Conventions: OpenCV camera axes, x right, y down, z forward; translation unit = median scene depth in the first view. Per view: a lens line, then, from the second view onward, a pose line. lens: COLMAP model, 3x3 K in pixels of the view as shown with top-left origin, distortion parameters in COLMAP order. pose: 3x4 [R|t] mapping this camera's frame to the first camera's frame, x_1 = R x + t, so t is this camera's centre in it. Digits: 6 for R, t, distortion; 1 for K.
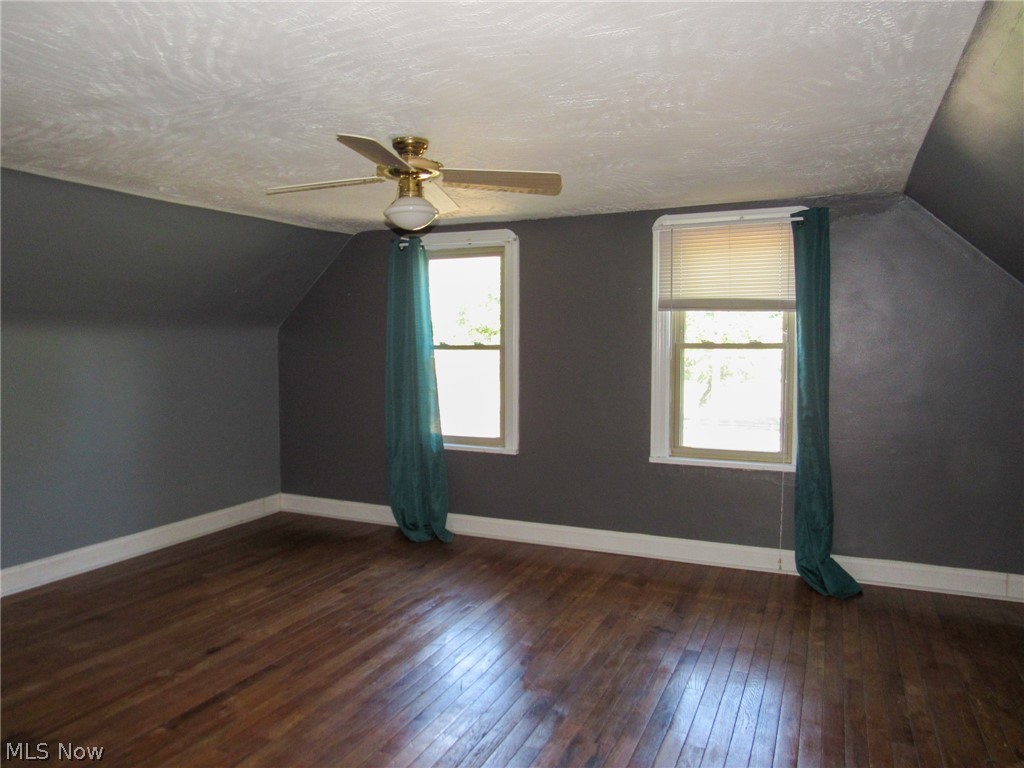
lens RADIAL K [[721.5, 0, 515.1], [0, 721.5, 383.3], [0, 0, 1]] dist [-0.038904, 0.003353]
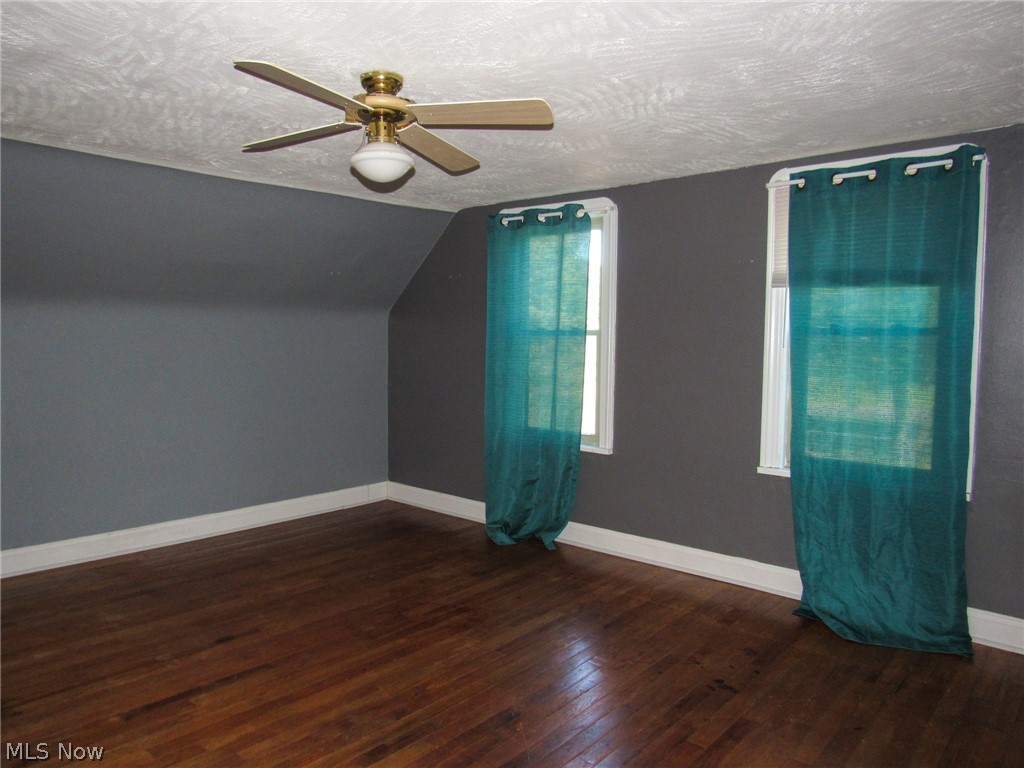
lens RADIAL K [[724.7, 0, 512.2], [0, 724.7, 388.1], [0, 0, 1]] dist [-0.027583, -0.005600]
pose [[0.955670, 0.030498, -0.292855, 0.206669], [-0.027031, 0.999508, 0.015881, 0.010052], [0.293196, -0.007260, 0.956025, 0.178585]]
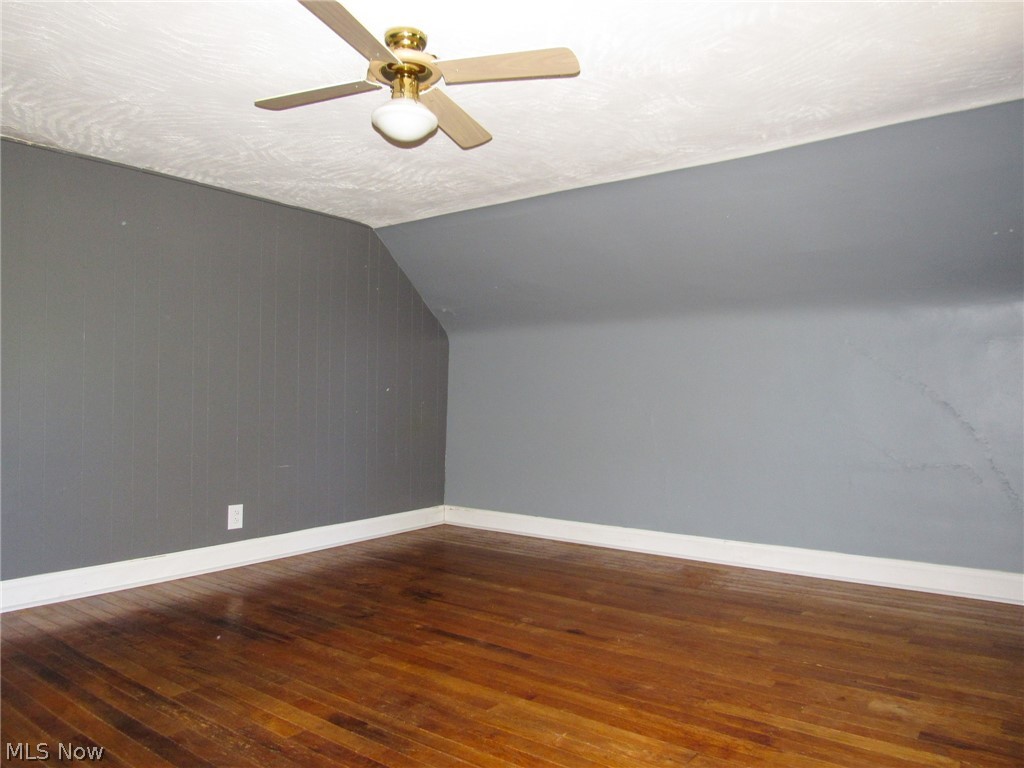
lens RADIAL K [[724.7, 0, 512.2], [0, 724.7, 388.1], [0, 0, 1]] dist [-0.027583, -0.005600]
pose [[-0.225733, -0.010096, -0.974137, 0.516033], [-0.054983, 0.998484, 0.002393, 0.046304], [0.972636, 0.054101, -0.225945, 1.055513]]
